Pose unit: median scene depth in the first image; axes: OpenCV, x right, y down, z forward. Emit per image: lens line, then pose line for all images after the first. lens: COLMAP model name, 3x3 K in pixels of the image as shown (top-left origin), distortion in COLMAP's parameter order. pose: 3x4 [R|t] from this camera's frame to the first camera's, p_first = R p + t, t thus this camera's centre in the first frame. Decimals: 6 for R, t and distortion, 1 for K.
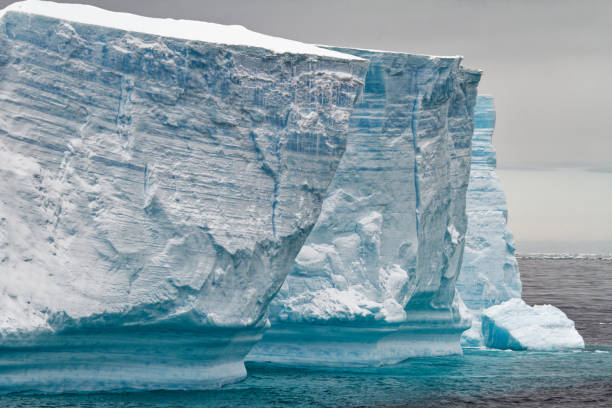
lens RADIAL K [[4426.4, 0, 306.0], [0, 4426.4, 204.1], [0, 0, 1]] dist [0.177776, -2.124761]
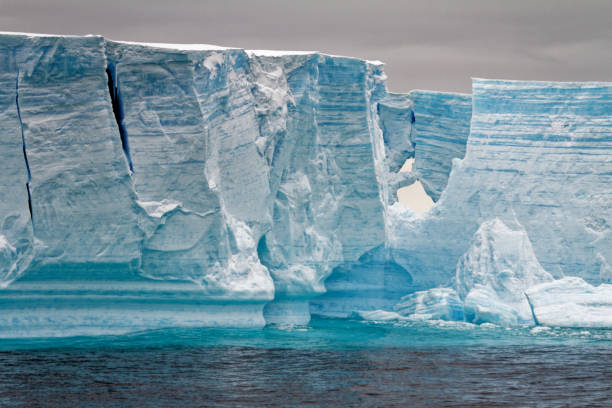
lens RADIAL K [[2808.3, 0, 306.6], [0, 2808.3, 204.7], [0, 0, 1]] dist [0.056302, -0.554426]
pose [[0.728248, -0.003843, -0.685302, 0.530540], [-0.002674, 0.999961, -0.008449, 0.011881], [0.685308, 0.007985, 0.728210, 0.564956]]
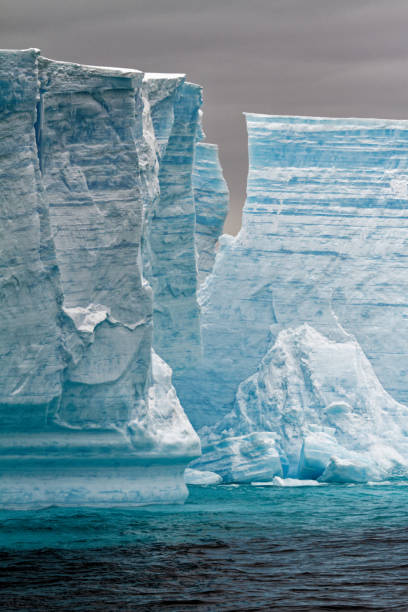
lens RADIAL K [[4258.5, 0, 203.7], [0, 4258.5, 305.6], [0, 0, 1]] dist [0.501841, -16.176753]
pose [[0.925677, -0.010729, -0.378162, 0.304454], [0.010524, 0.999941, -0.002609, 0.007045], [0.378168, -0.001565, 0.925736, 0.427008]]
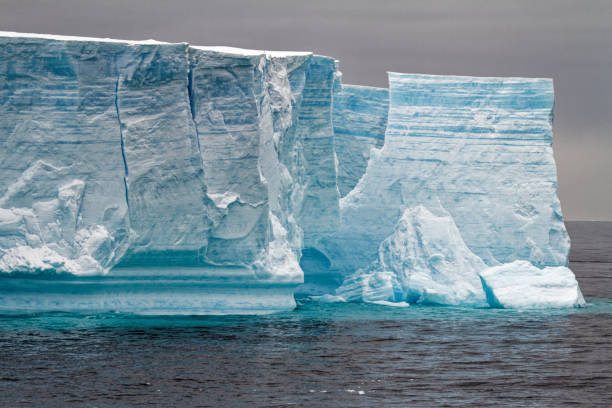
lens RADIAL K [[3562.5, 0, 306.2], [0, 3562.5, 204.1], [0, 0, 1]] dist [0.139275, -4.456562]
pose [[0.870657, -0.002547, -0.491884, 0.520636], [0.003159, 0.999995, 0.000412, 0.007821], [0.491880, -0.001913, 0.870661, 0.223758]]
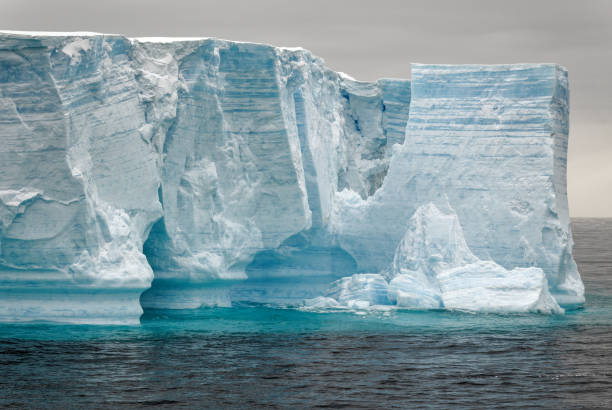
lens RADIAL K [[2443.4, 0, 304.7], [0, 2443.4, 221.7], [0, 0, 1]] dist [0.253945, -3.622844]
pose [[0.642552, -0.007068, -0.766210, 0.532088], [0.011081, 0.999939, 0.000068, 0.013799], [0.766162, -0.008534, 0.642591, 0.712703]]
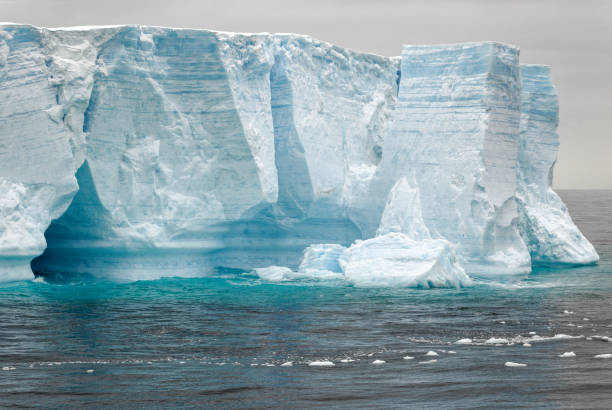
lens RADIAL K [[1976.2, 0, 287.6], [0, 1976.2, 223.9], [0, 0, 1]] dist [0.133612, -1.097642]
pose [[0.340881, 0.006690, -0.940083, 0.568380], [0.010798, 0.999881, 0.011030, 0.016049], [0.940045, -0.013911, 0.340768, 0.957620]]
